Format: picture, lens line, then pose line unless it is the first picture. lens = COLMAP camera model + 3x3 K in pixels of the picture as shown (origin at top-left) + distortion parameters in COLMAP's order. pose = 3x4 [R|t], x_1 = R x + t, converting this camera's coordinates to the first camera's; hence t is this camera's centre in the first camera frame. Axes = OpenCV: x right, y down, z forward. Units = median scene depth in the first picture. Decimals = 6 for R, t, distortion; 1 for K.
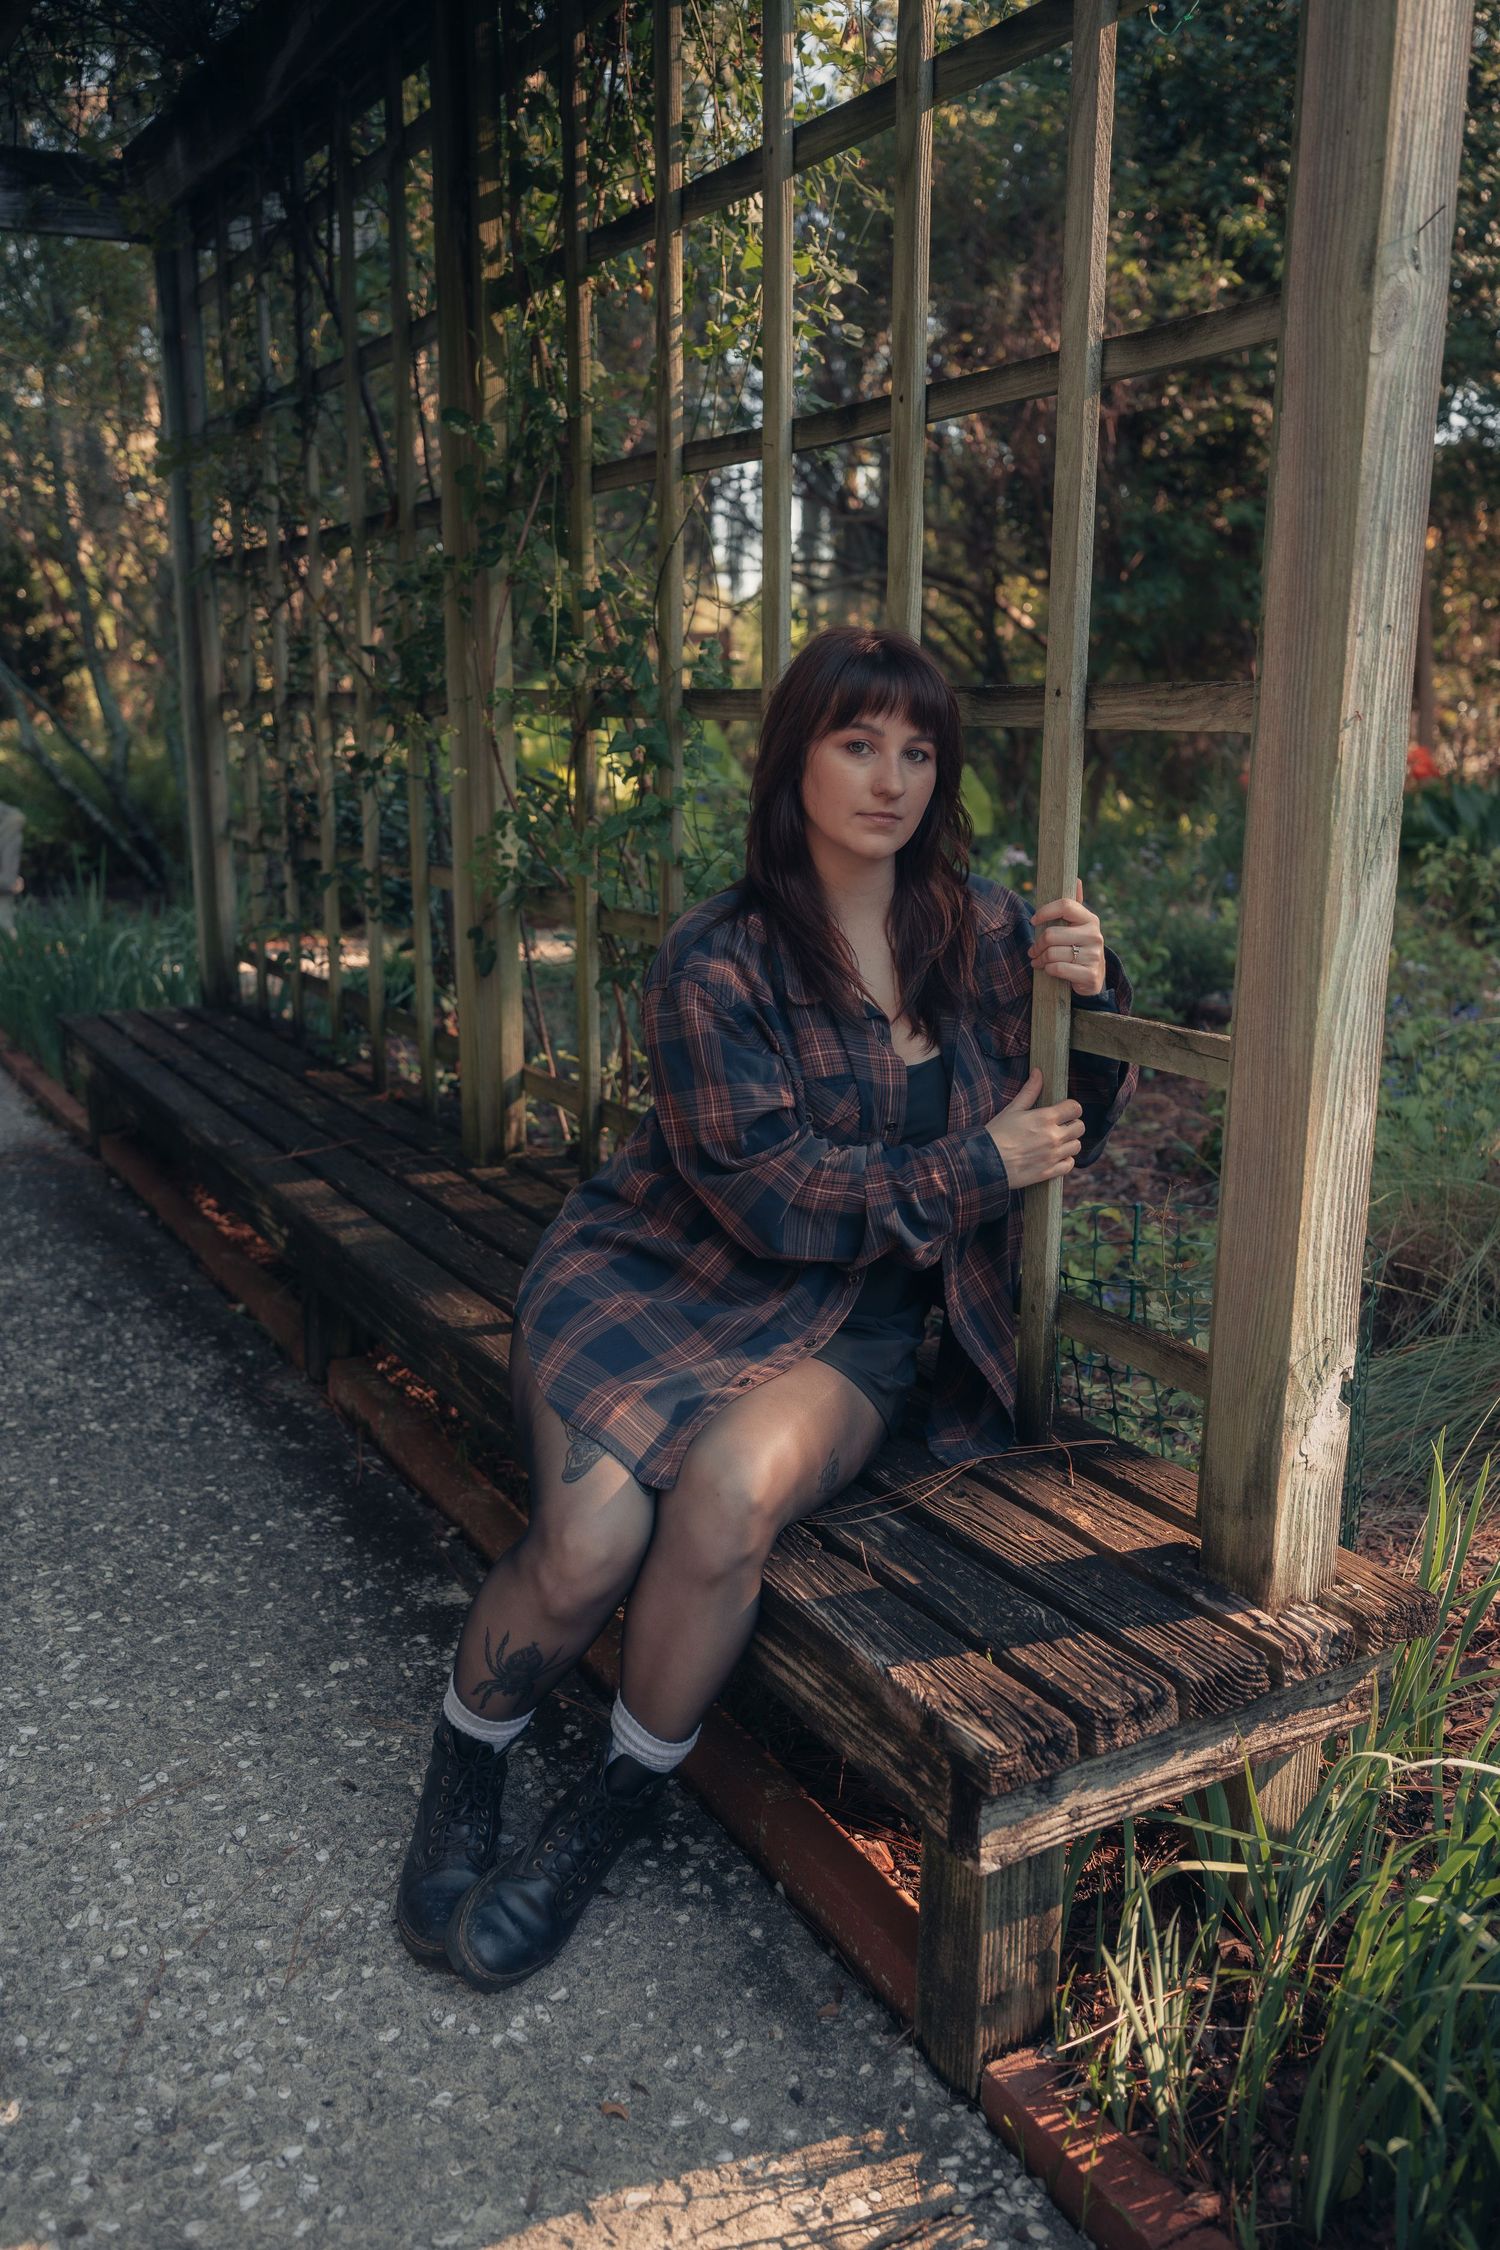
lens RADIAL K [[1792.9, 0, 750.0], [0, 1792.9, 1125.0], [0, 0, 1]] dist [0.006044, 0.003850]
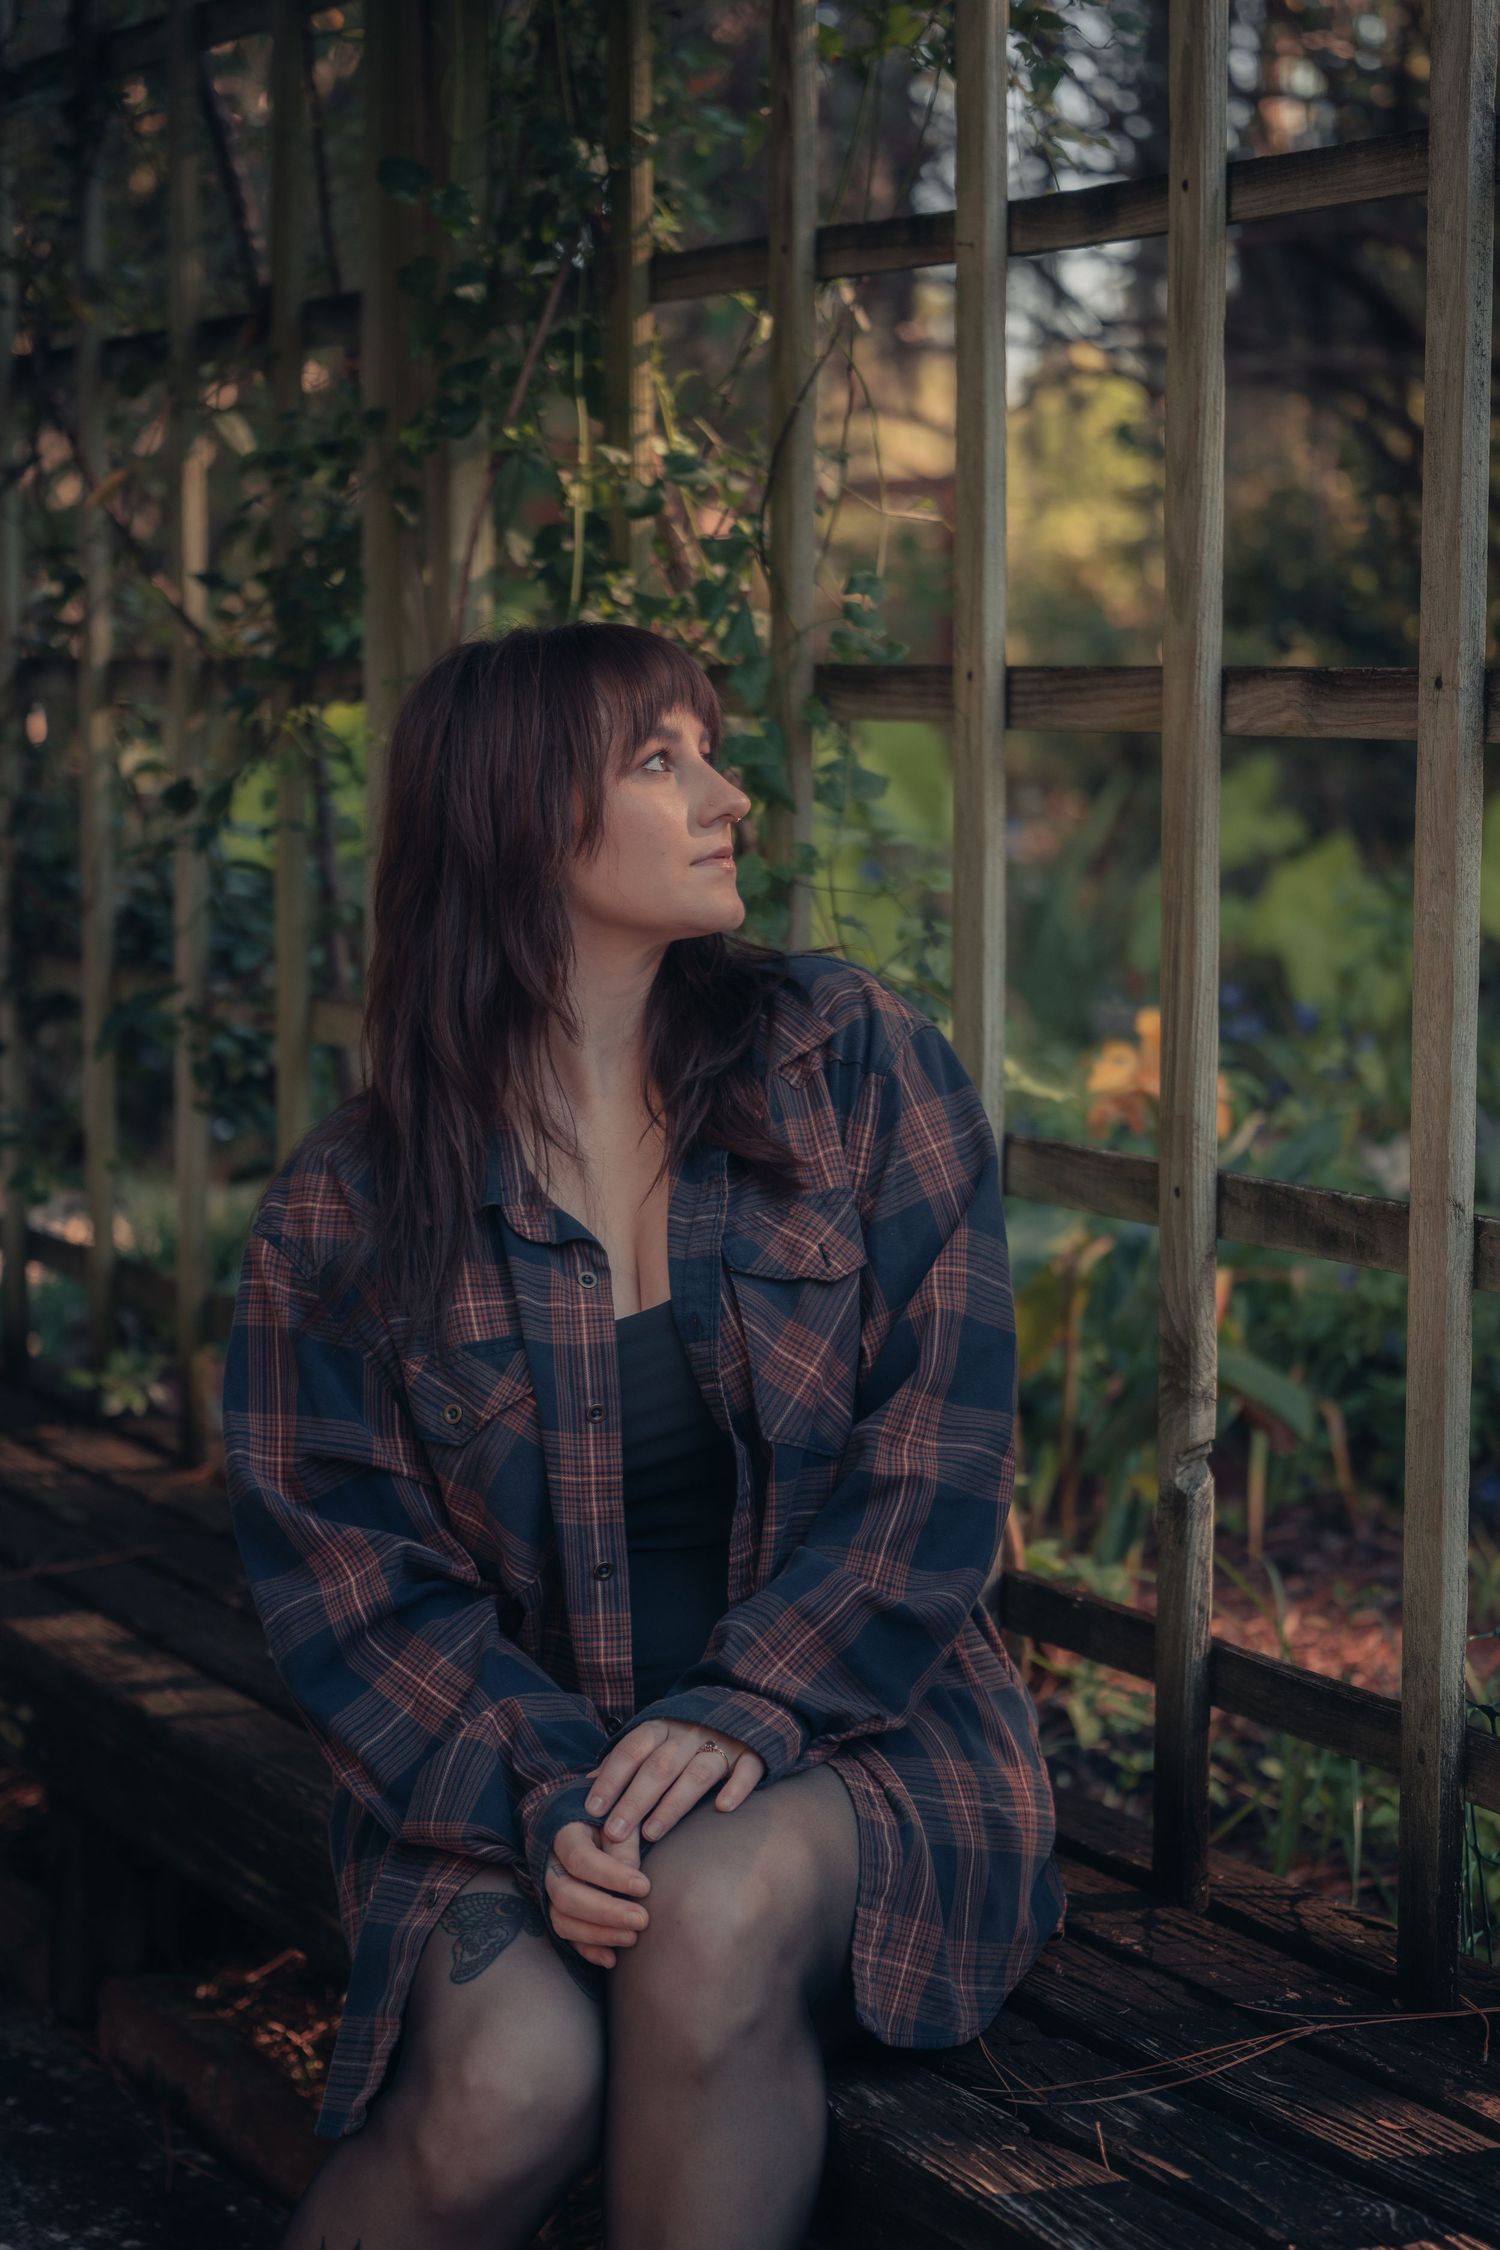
lens RADIAL K [[4616.6, 0, 748.3], [0, 4616.6, 1210.2], [0, 0, 1]] dist [0.032166, -0.018214]
pose [[0.998239, 0.003686, -0.059211, 0.023461], [-0.010097, 0.994061, -0.108351, 0.065349], [0.058460, 0.108758, 0.992348, -0.333625]]
